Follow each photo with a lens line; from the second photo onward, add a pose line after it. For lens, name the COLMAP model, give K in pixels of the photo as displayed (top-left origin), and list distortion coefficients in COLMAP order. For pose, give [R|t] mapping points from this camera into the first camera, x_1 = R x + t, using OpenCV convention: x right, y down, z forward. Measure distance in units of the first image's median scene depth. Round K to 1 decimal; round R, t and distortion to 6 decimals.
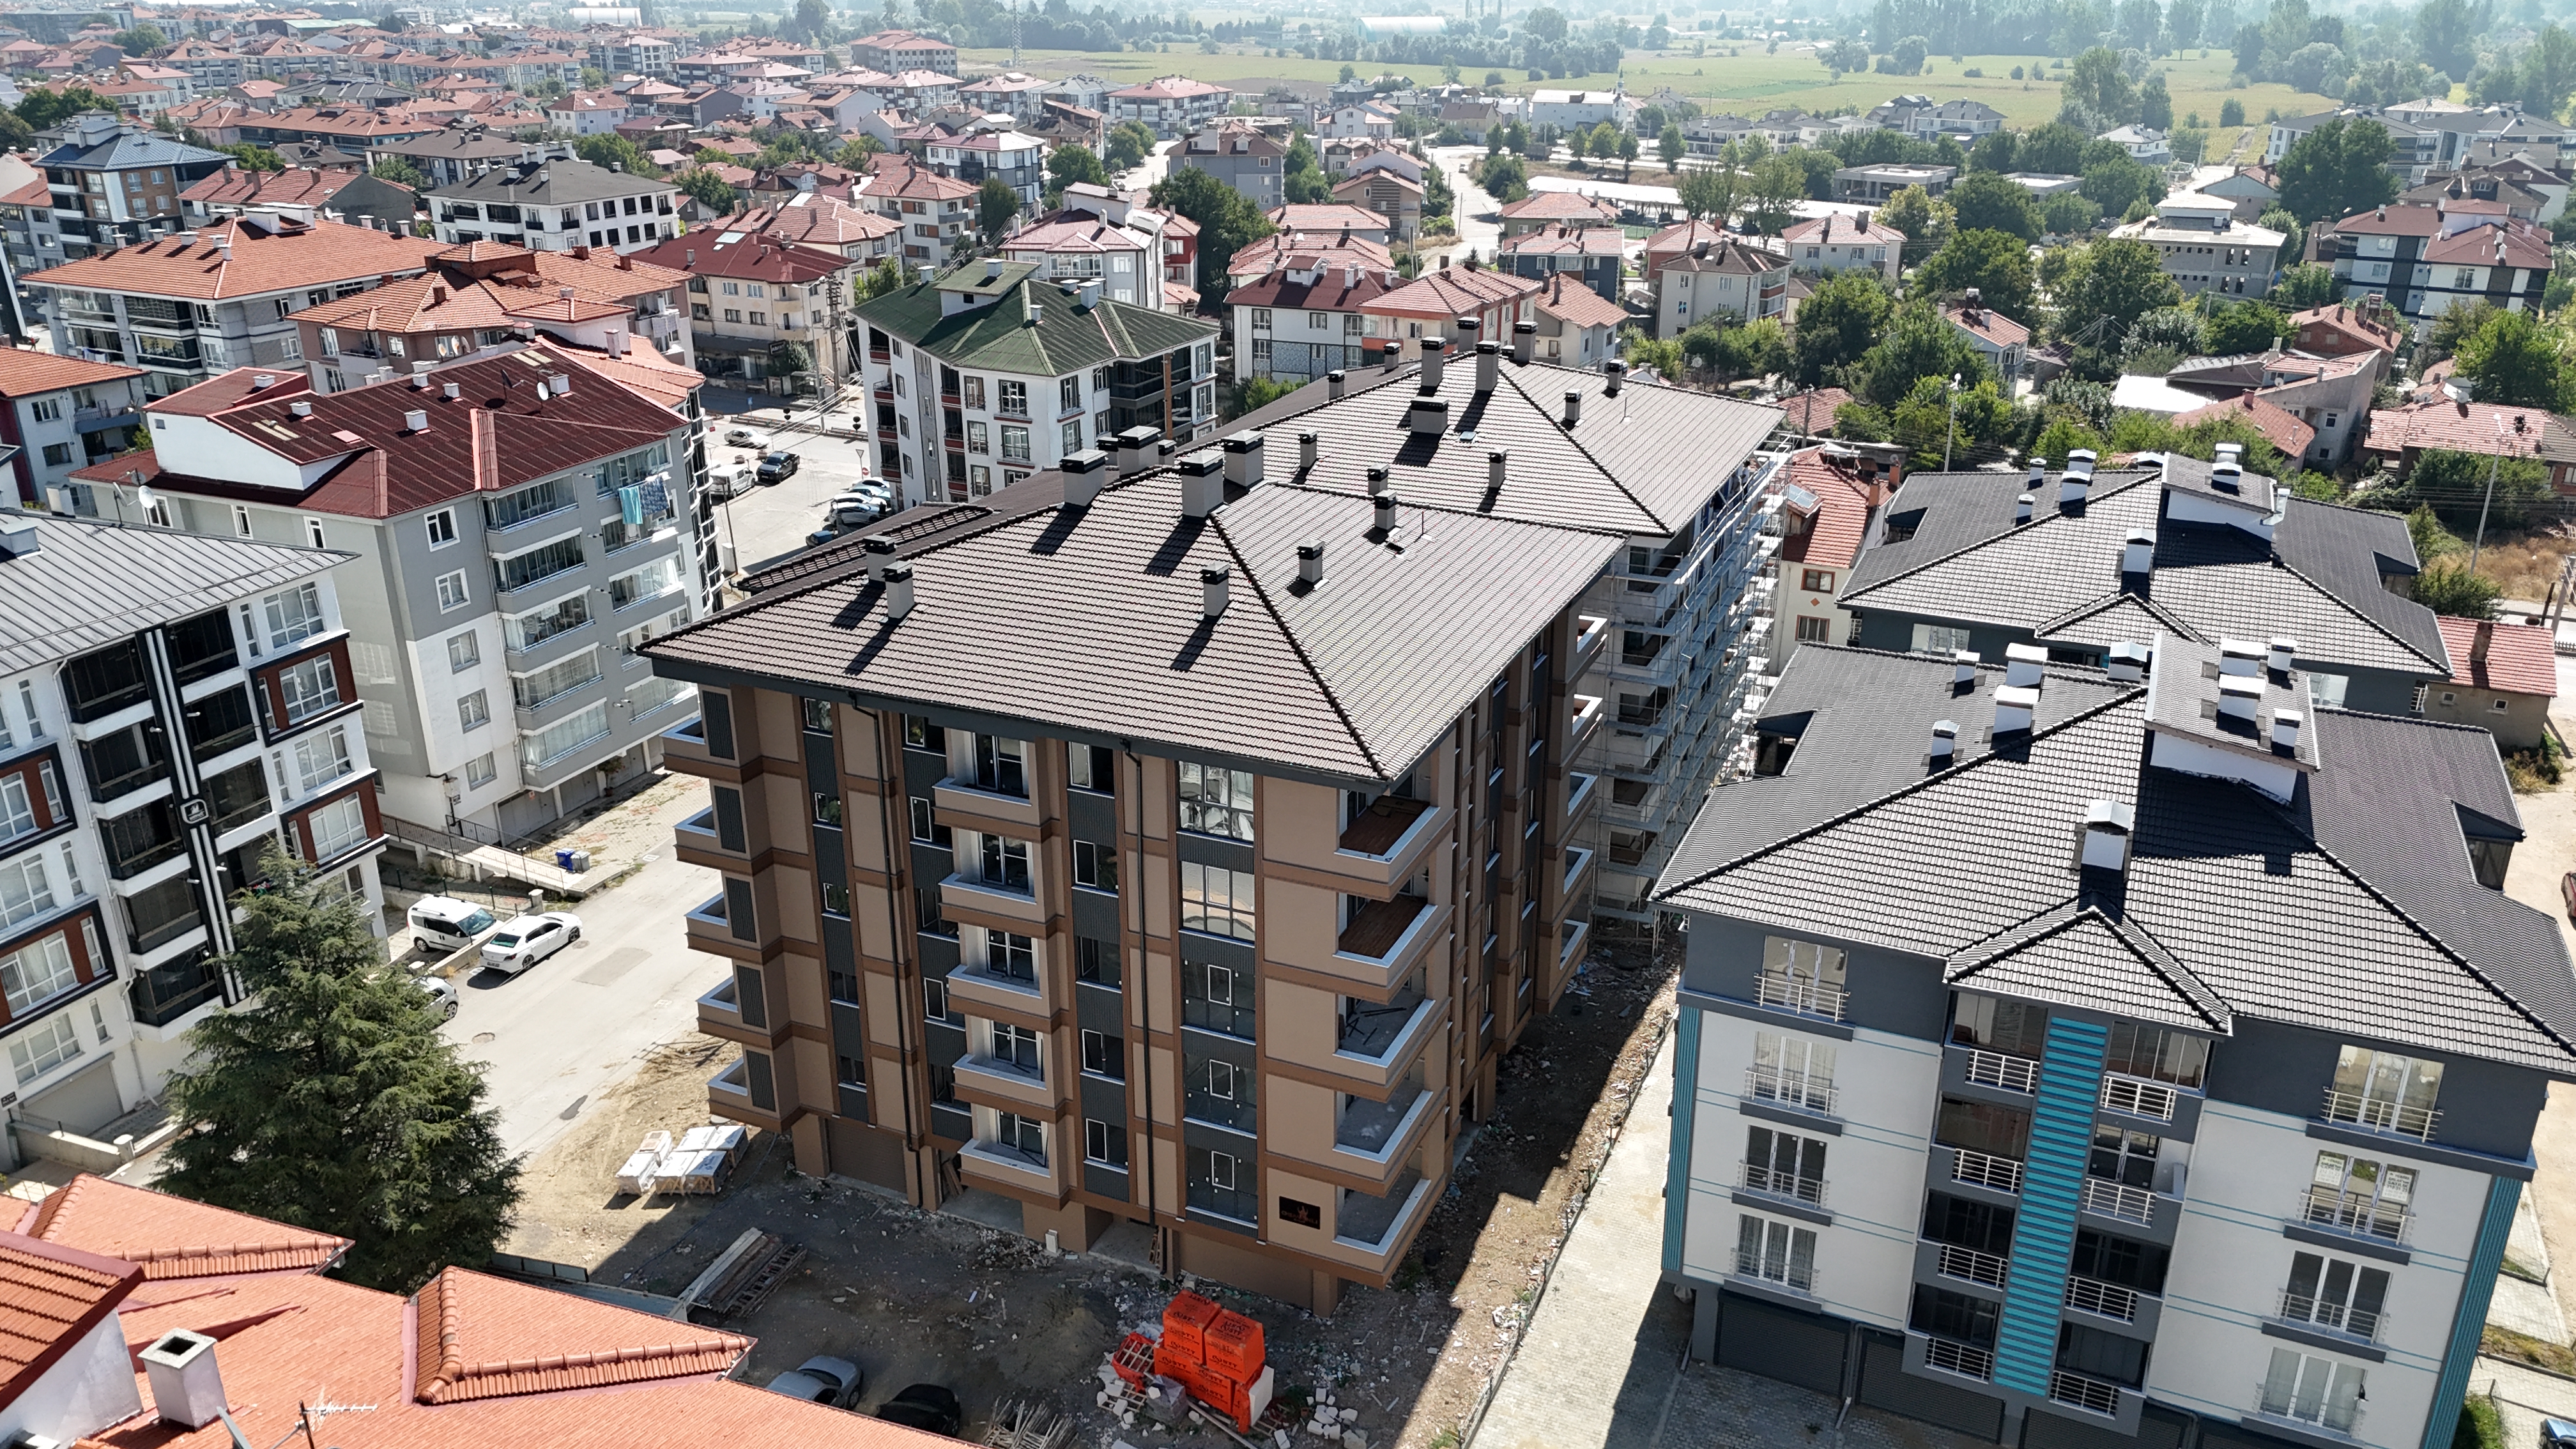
lens RADIAL K [[1896.3, 0, 1289.4], [0, 1896.3, 724.5], [0, 0, 1]] dist [0.065559, -0.057475]
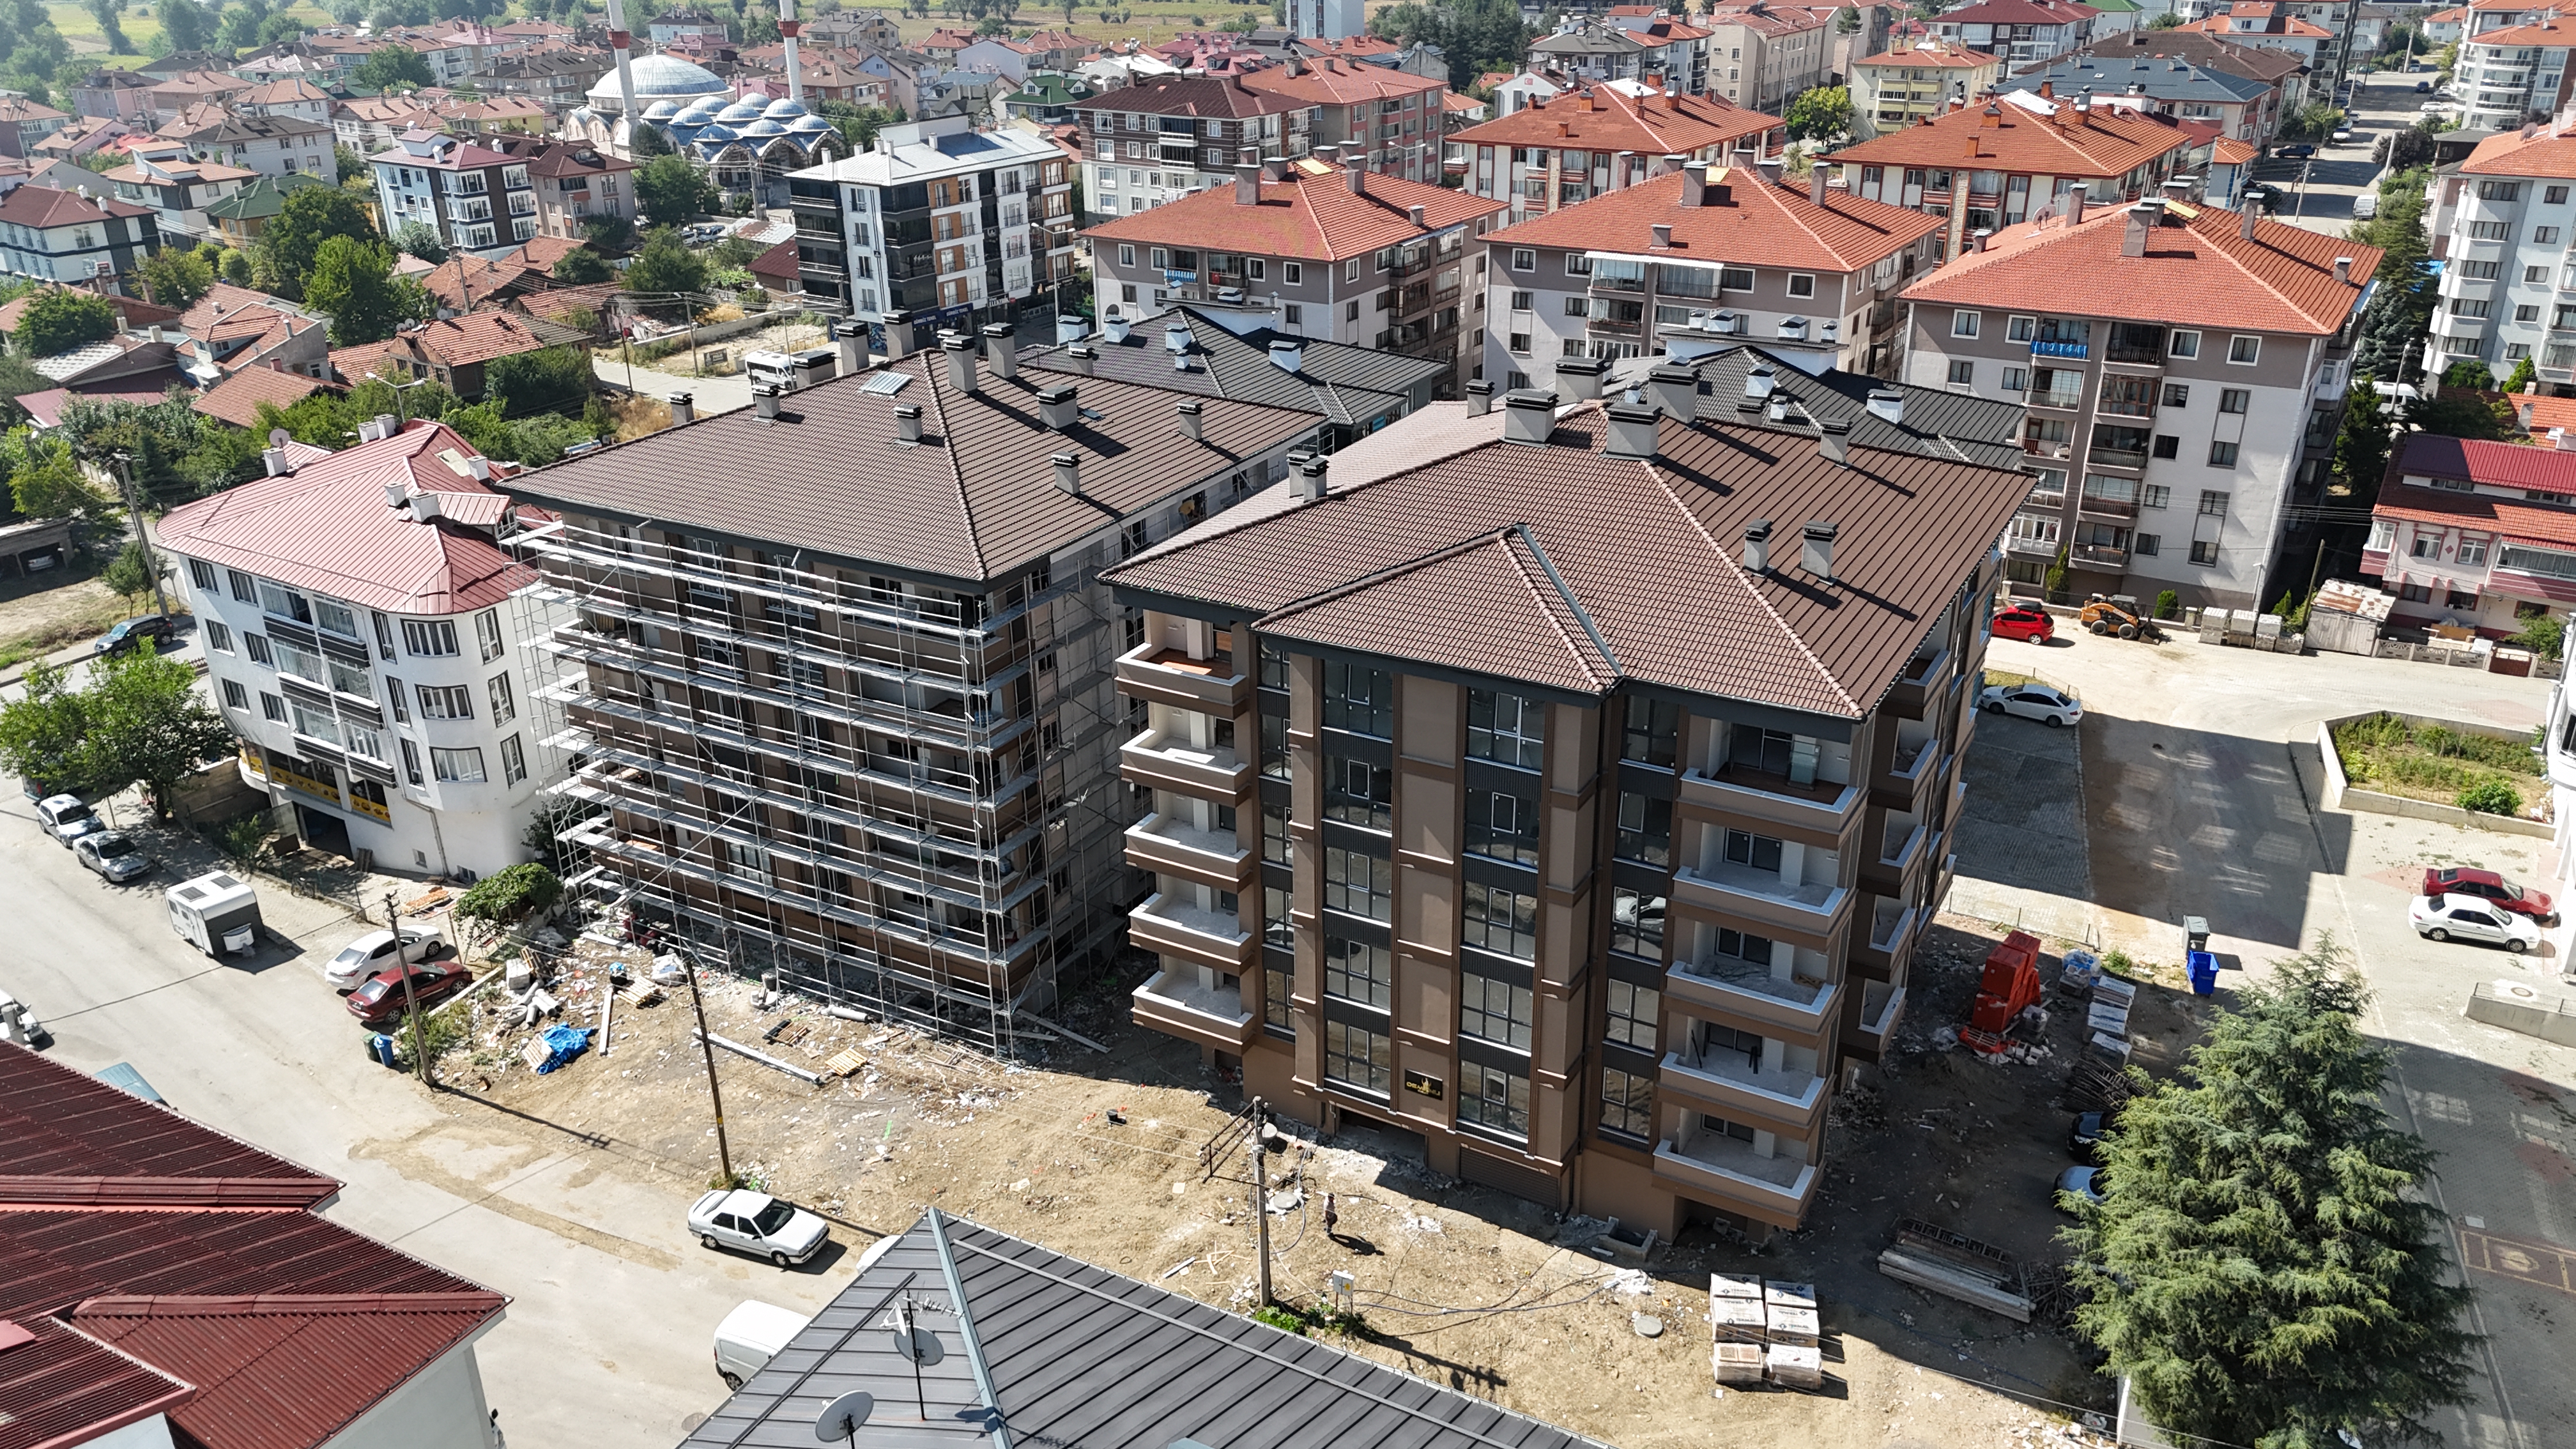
lens RADIAL K [[1901.4, 0, 1288.0], [0, 1901.4, 724.5], [0, 0, 1]] dist [0.064774, -0.059976]
pose [[0.095261, -0.400712, 0.911238, -0.795201], [0.380887, 0.860414, 0.338544, -0.294408], [-0.919701, 0.314829, 0.234590, 0.720472]]
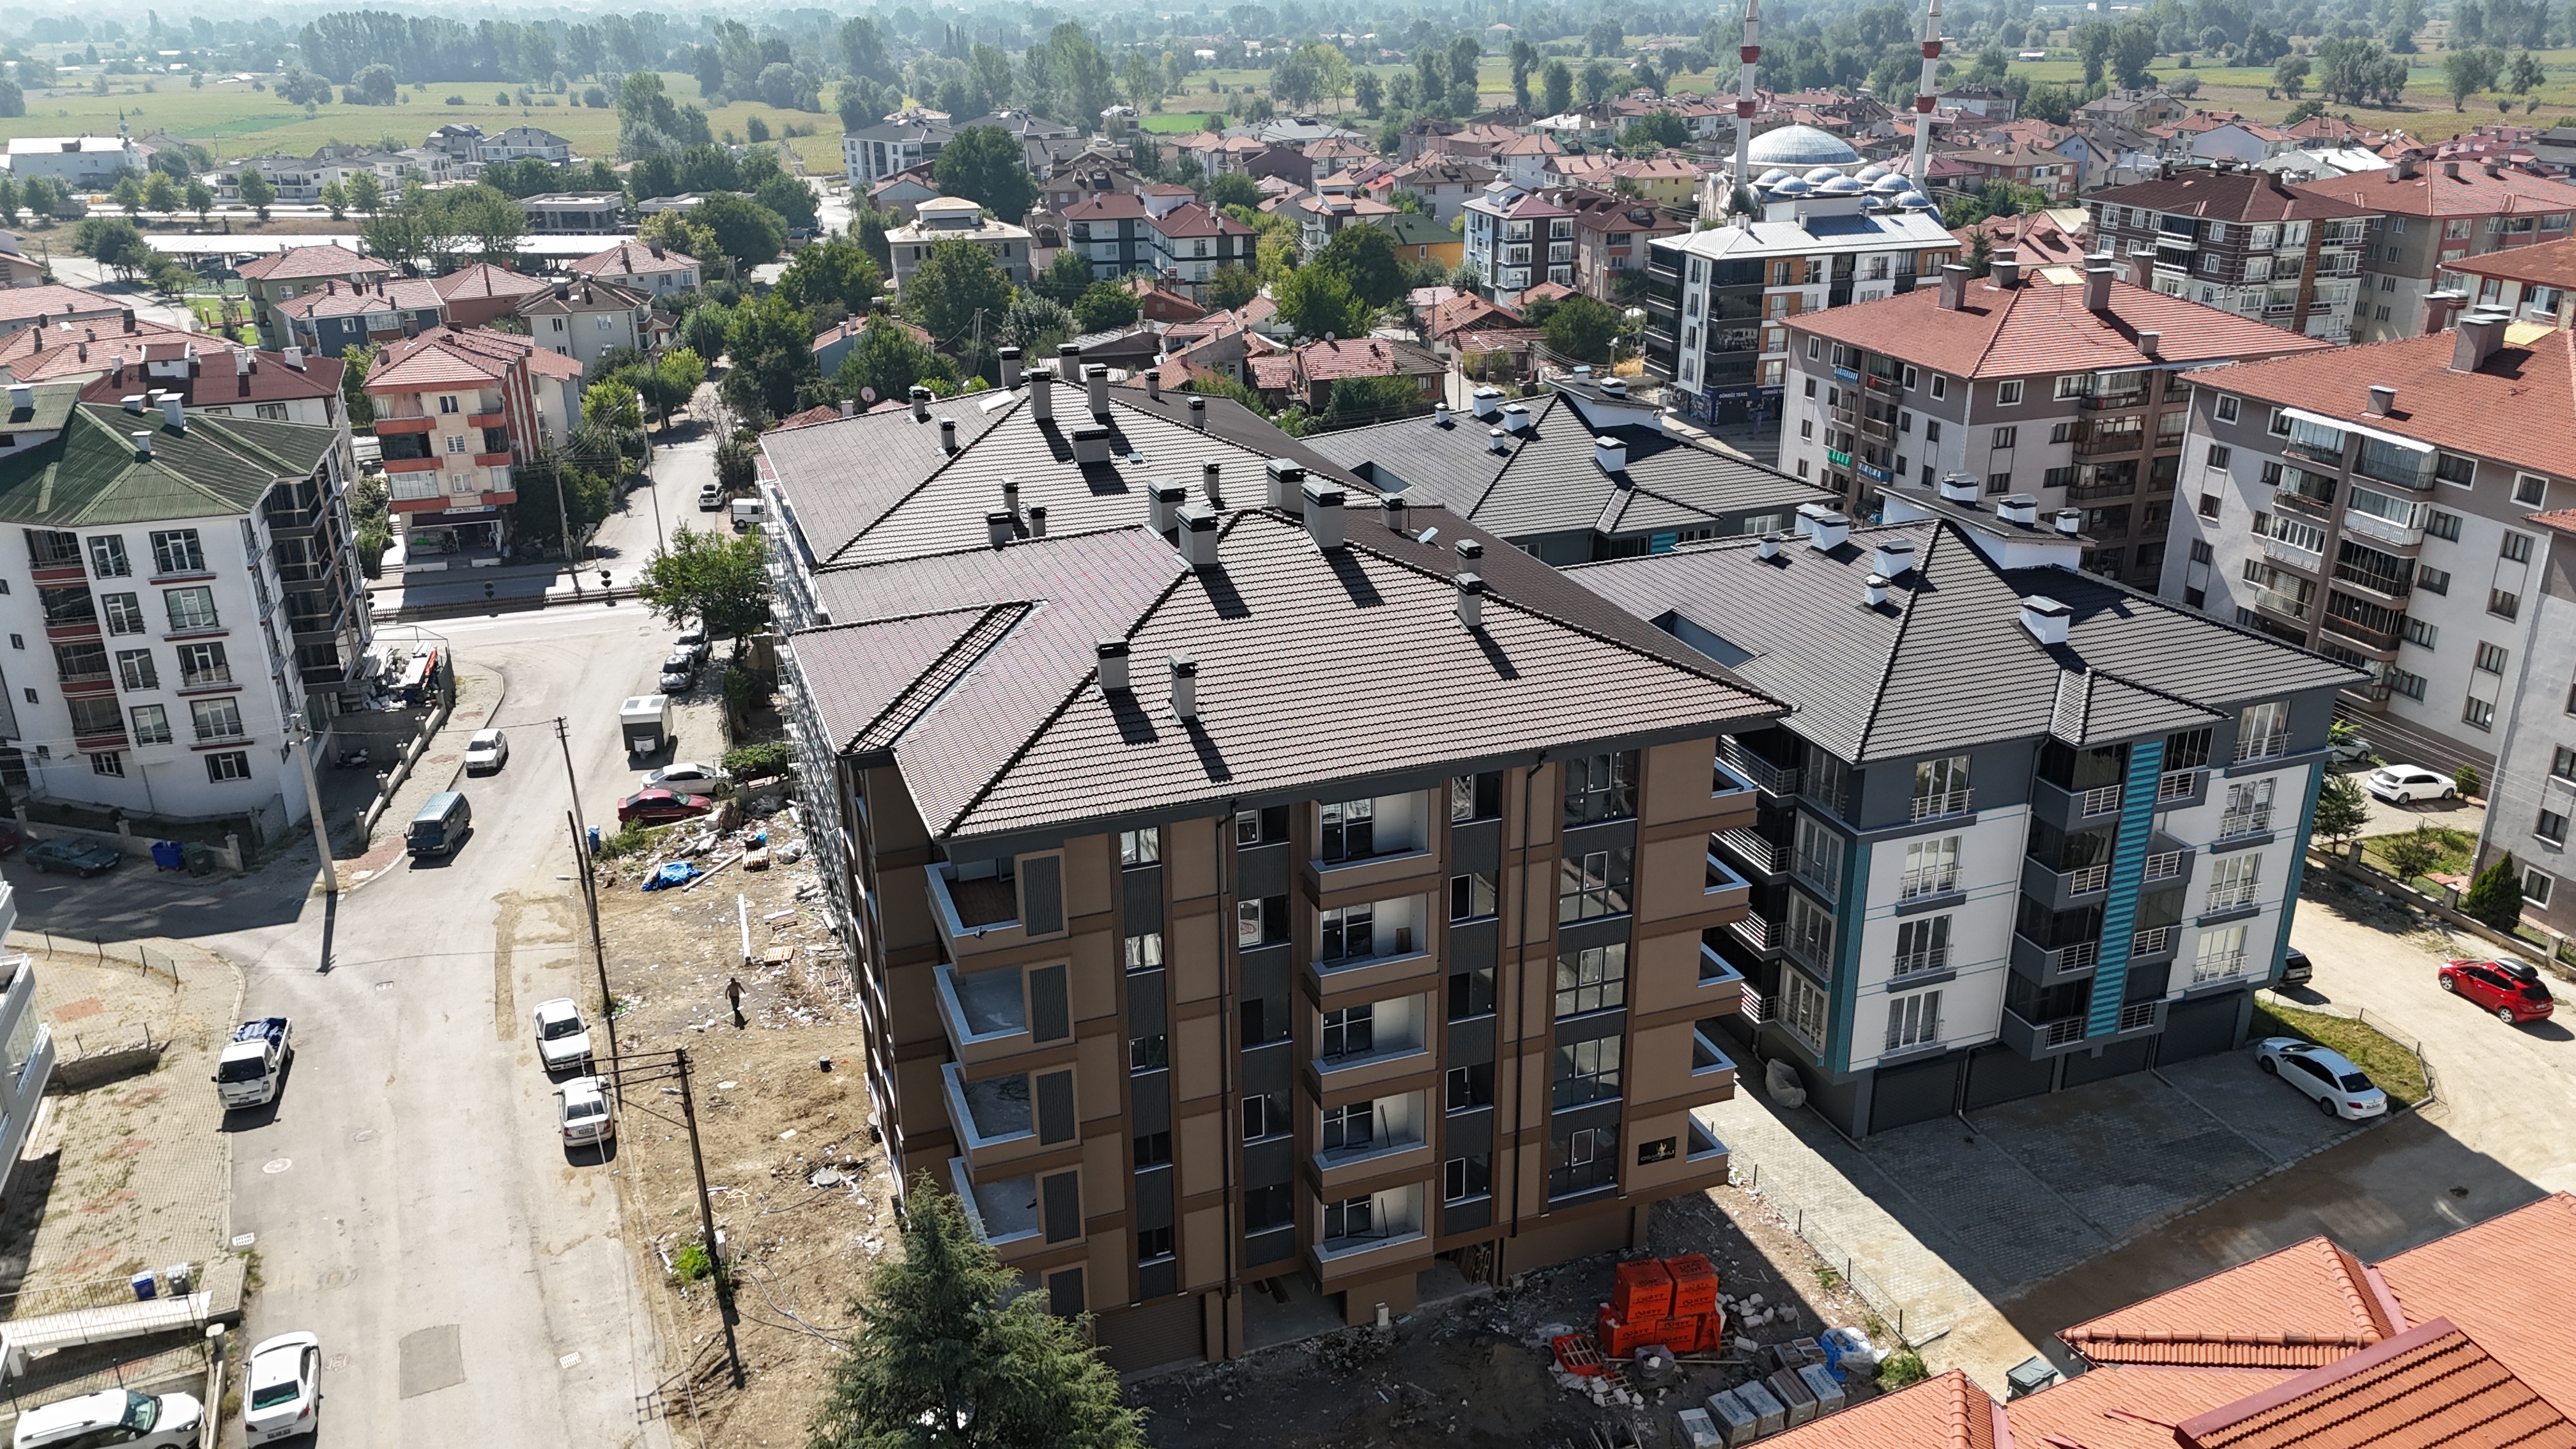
lens RADIAL K [[1896.3, 0, 1289.4], [0, 1896.3, 724.5], [0, 0, 1]] dist [0.065559, -0.057475]
pose [[0.718494, -0.259935, 0.645135, -0.515845], [0.267615, 0.959450, 0.088531, -0.081638], [-0.641987, 0.109039, 0.758922, 0.199755]]
